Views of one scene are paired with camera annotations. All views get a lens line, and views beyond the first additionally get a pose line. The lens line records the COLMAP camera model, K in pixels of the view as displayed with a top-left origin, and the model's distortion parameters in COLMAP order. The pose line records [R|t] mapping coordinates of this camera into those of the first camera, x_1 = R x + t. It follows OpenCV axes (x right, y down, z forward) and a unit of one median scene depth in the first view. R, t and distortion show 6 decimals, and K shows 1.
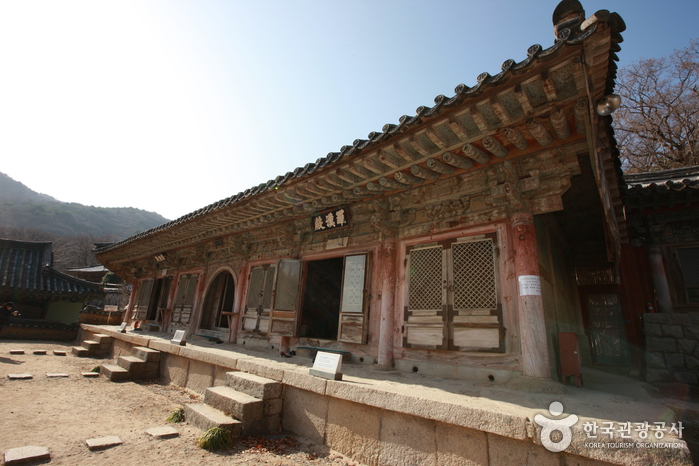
lens RADIAL K [[365.2, 0, 349.5], [0, 365.2, 233.0], [0, 0, 1]] dist [-0.000570, 0.000109]
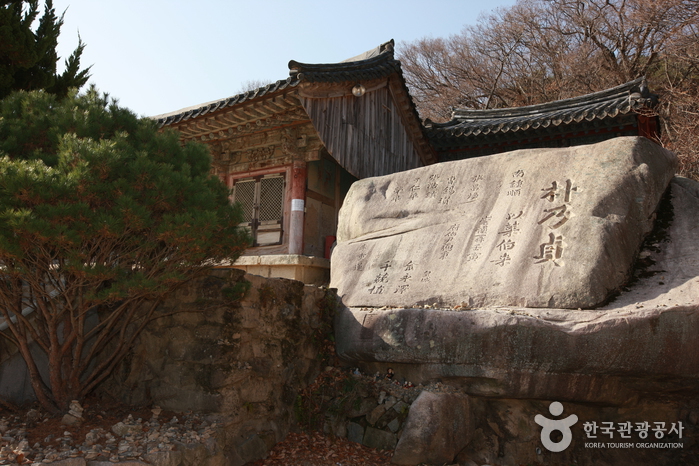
lens RADIAL K [[611.2, 0, 349.5], [0, 611.2, 233.0], [0, 0, 1]] dist [0.004713, 0.001025]
pose [[0.979565, -0.008616, 0.200941, 0.141751], [-0.020980, 0.989254, 0.144693, -0.126106], [-0.200029, -0.145952, 0.968858, -1.592996]]
